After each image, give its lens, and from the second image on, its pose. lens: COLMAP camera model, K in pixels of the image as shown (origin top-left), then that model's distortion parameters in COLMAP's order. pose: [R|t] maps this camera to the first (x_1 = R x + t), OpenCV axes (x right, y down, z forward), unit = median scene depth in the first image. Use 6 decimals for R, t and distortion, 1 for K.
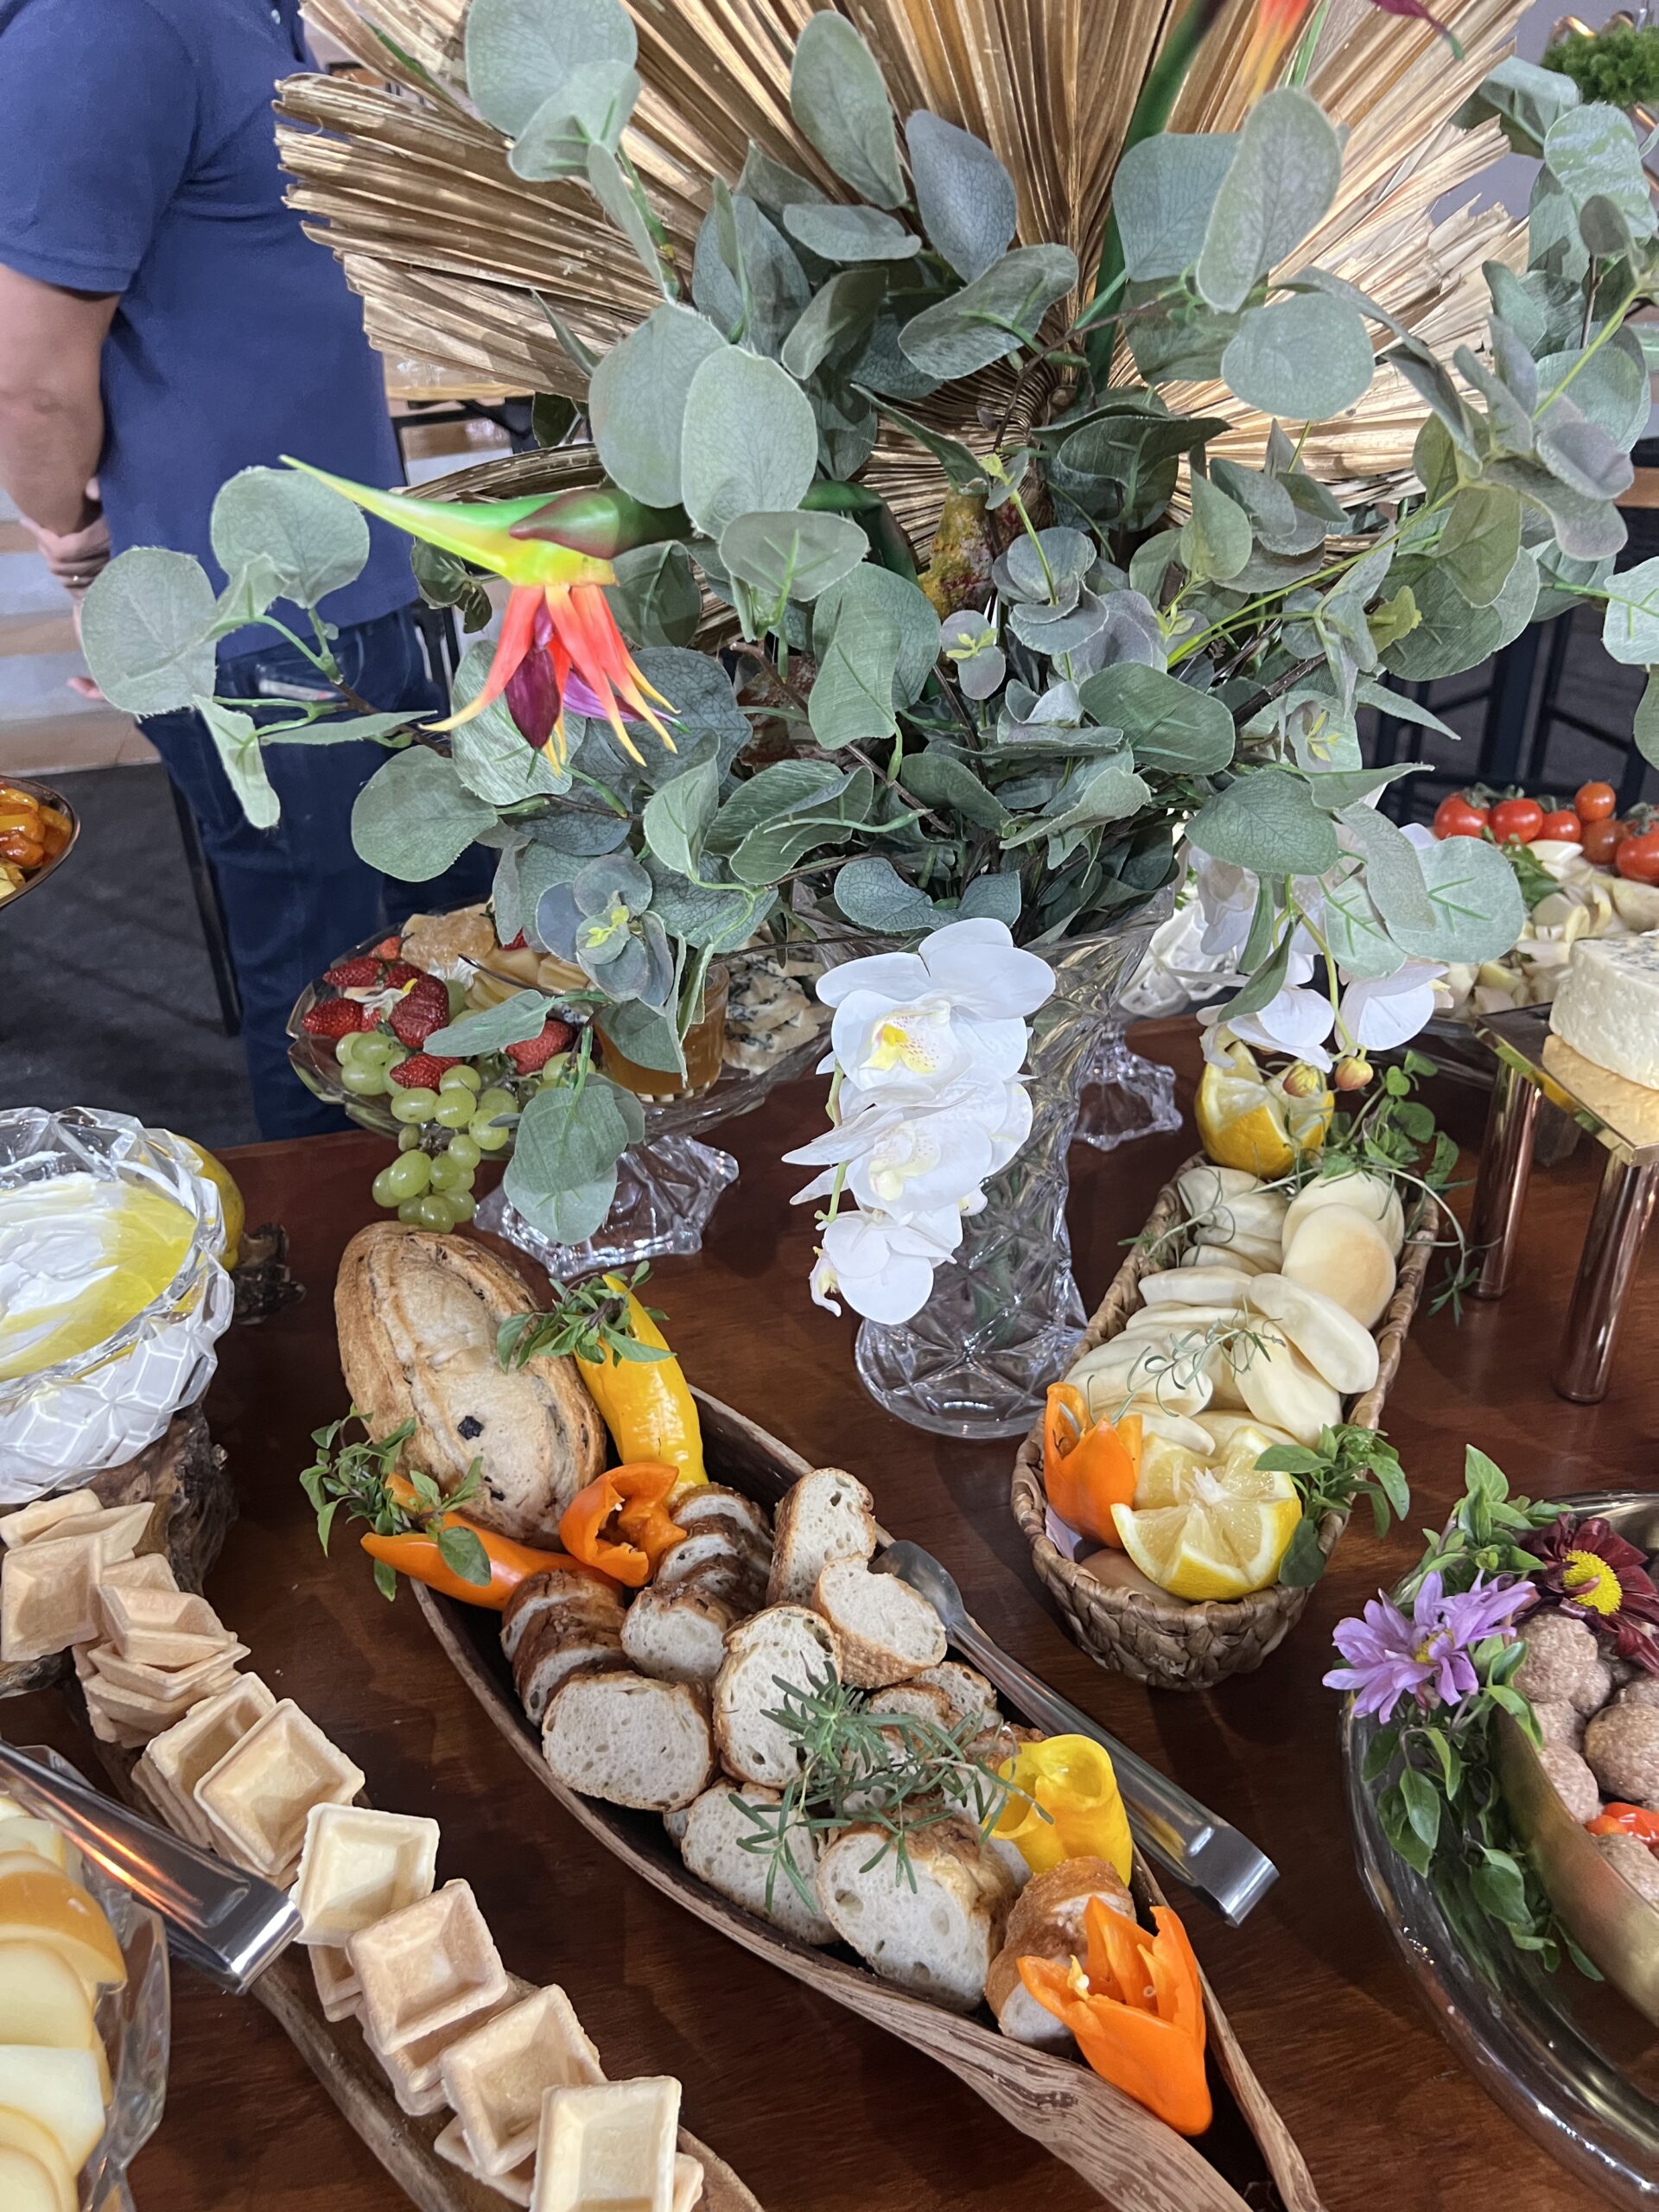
lens RADIAL K [[1722.8, 0, 839.0], [0, 1722.8, 1096.9], [0, 0, 1]] dist [0.061434, -0.073005]
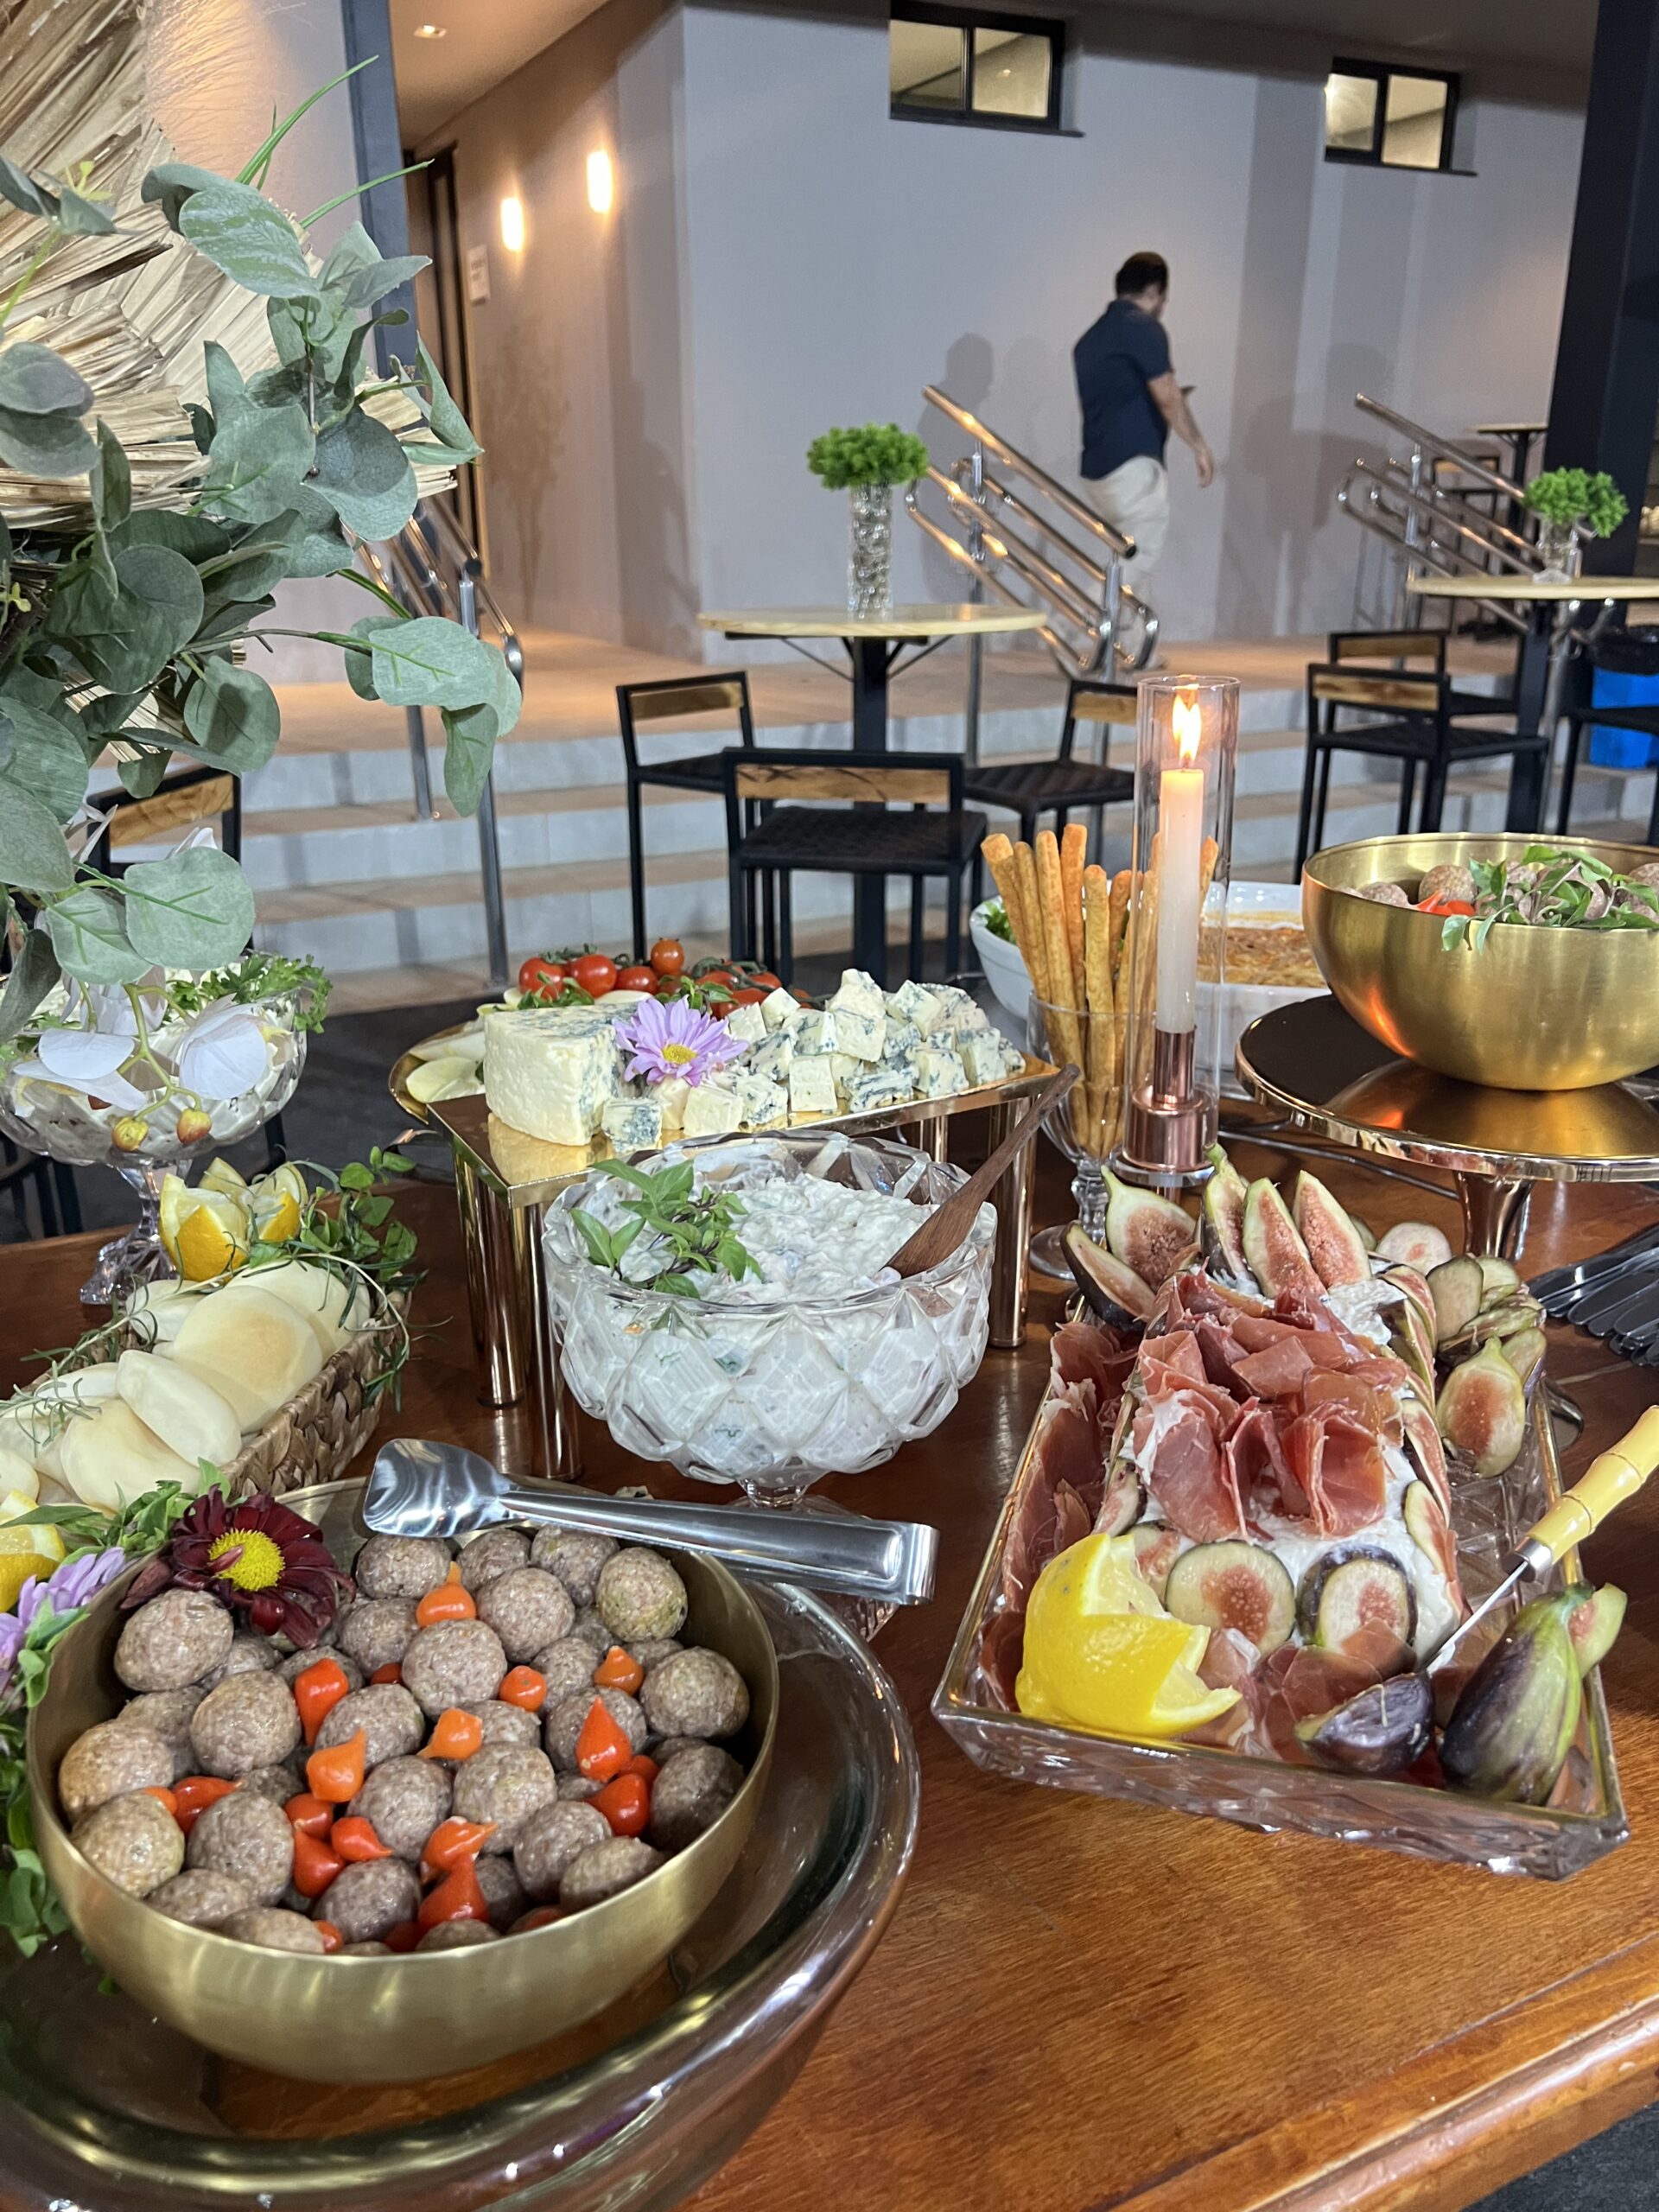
lens RADIAL K [[1722.8, 0, 839.0], [0, 1722.8, 1096.9], [0, 0, 1]] dist [0.061434, -0.073005]
pose [[0.966893, -0.047784, 0.250668, 0.460853], [0.100065, 0.974635, -0.200185, 0.228181], [-0.234744, 0.218640, 0.947149, 0.000519]]
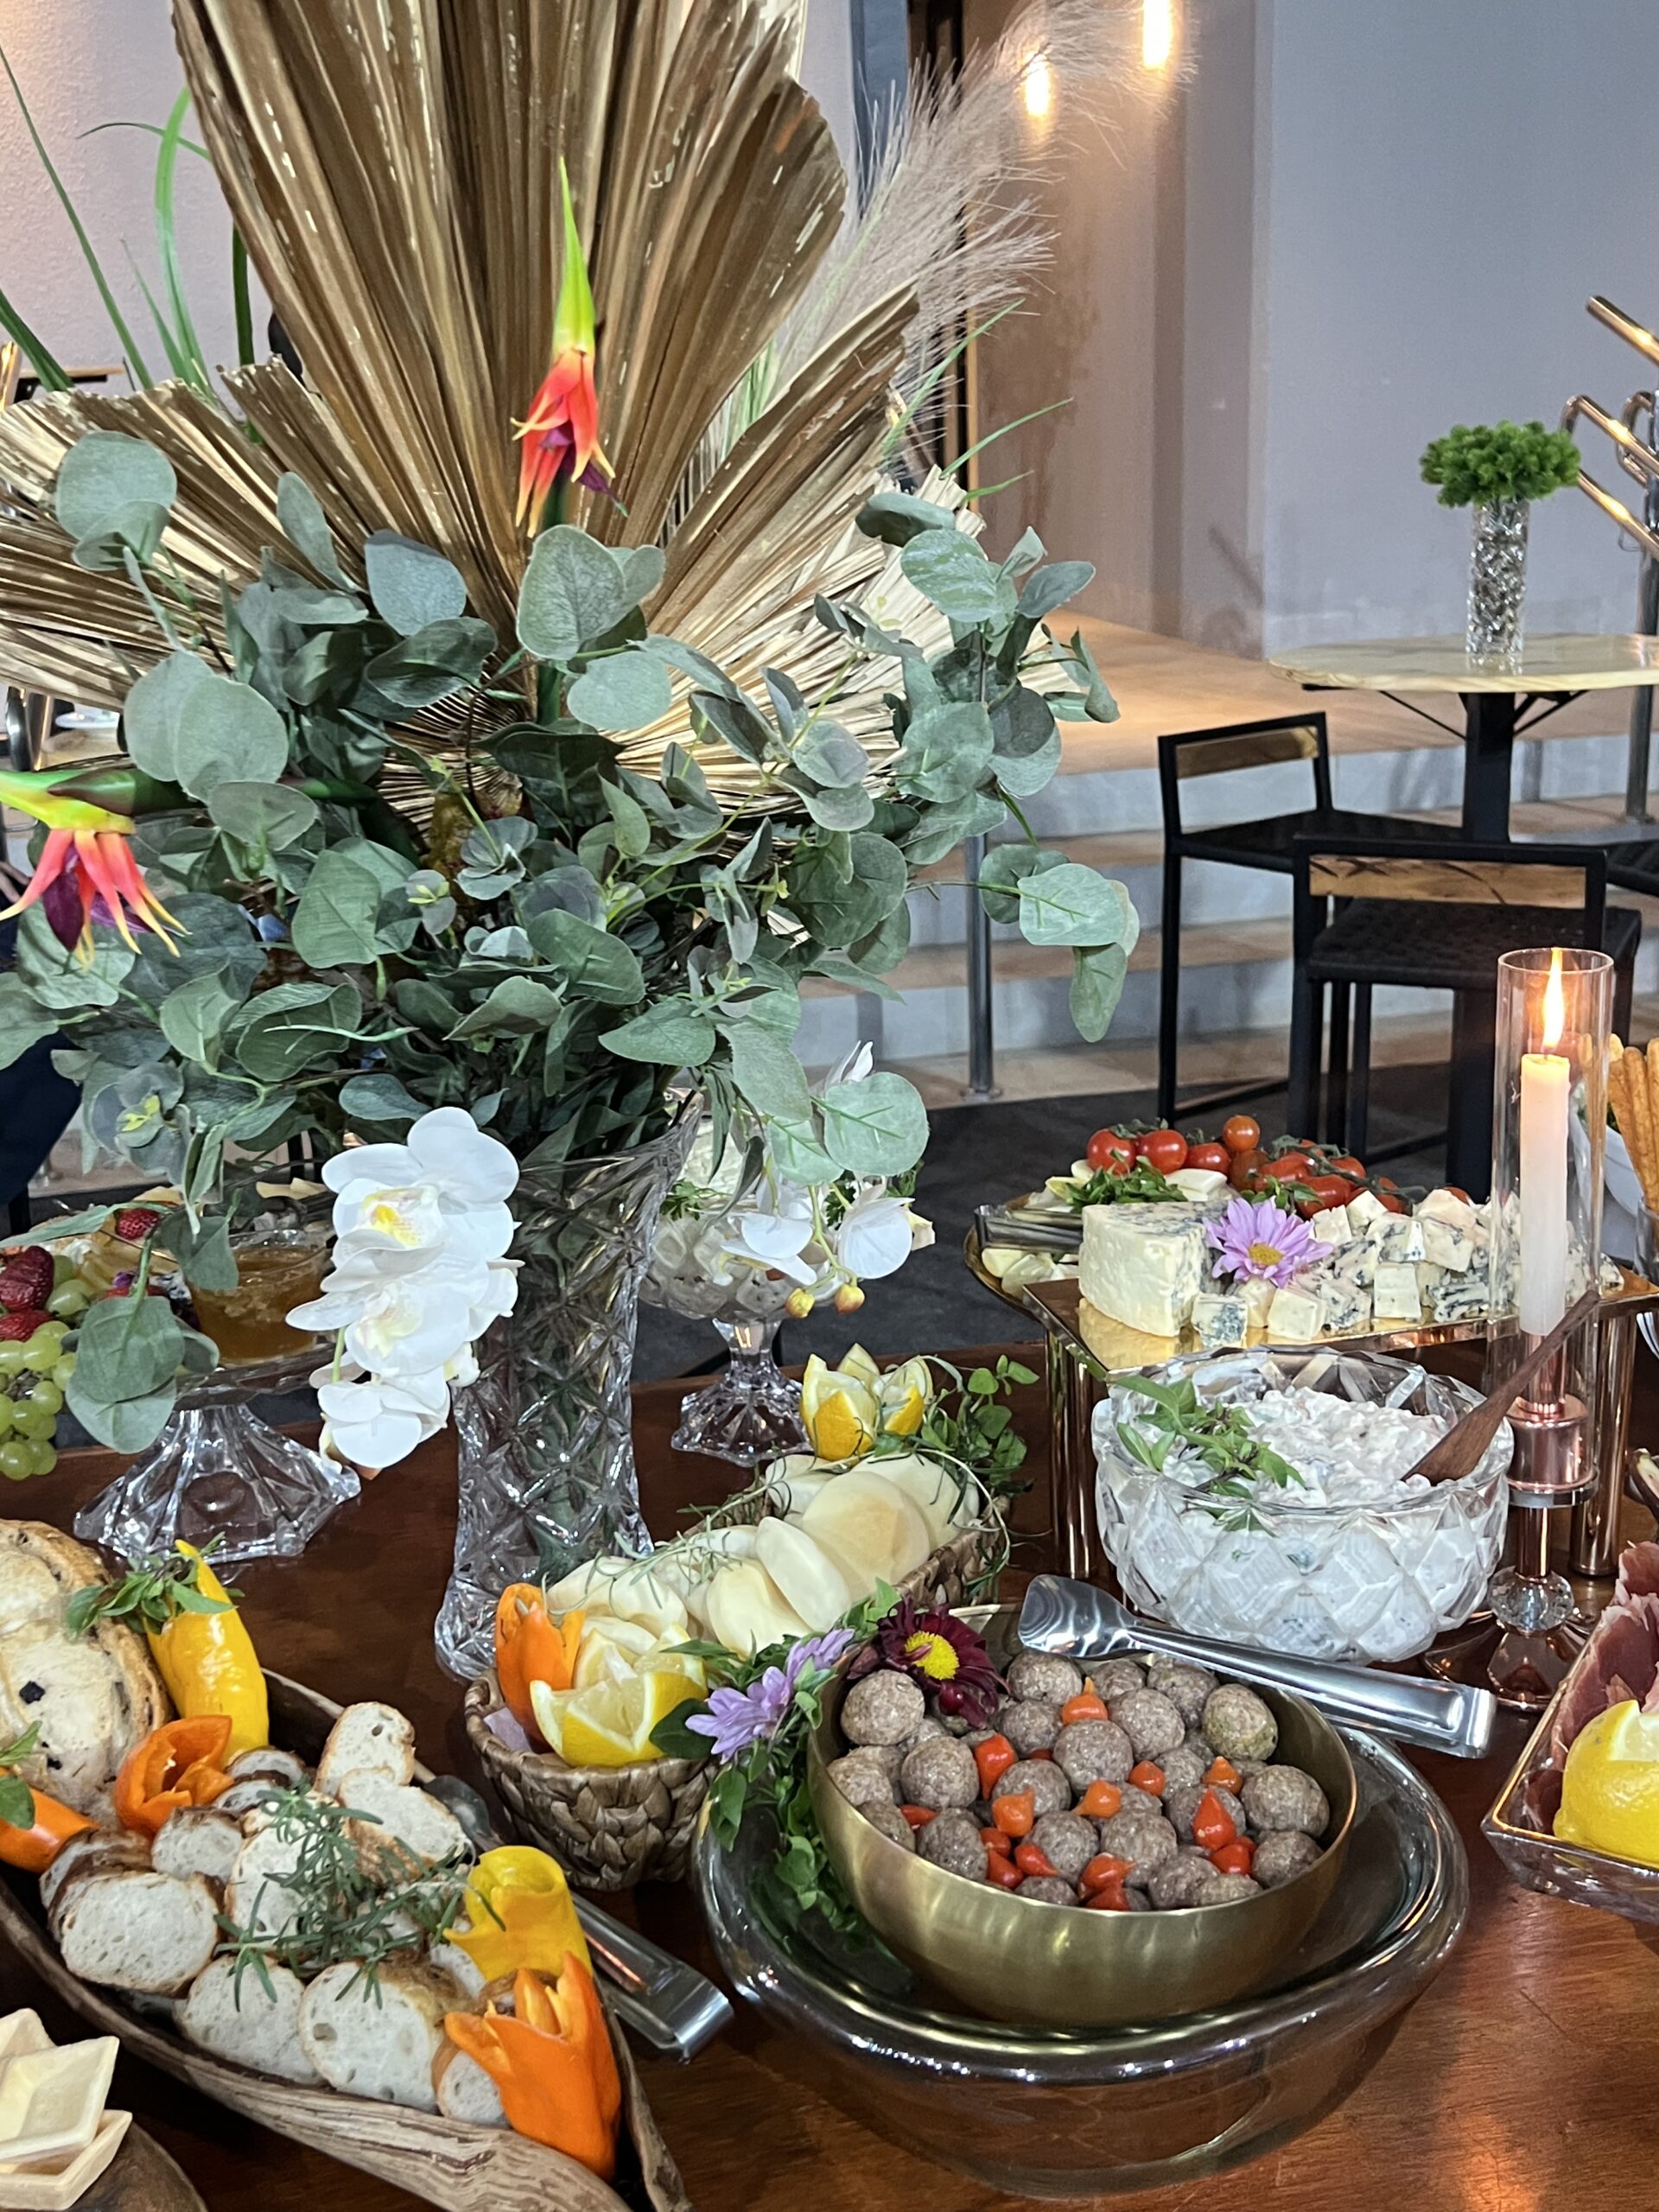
lens RADIAL K [[2463.7, 0, 829.5], [0, 2463.7, 1106.0], [0, 0, 1]] dist [0.207742, -0.710372]
pose [[0.999763, 0.009193, 0.019750, 0.288710], [-0.003763, 0.965855, -0.259056, 0.318460], [-0.021457, 0.258920, 0.965660, -0.655146]]
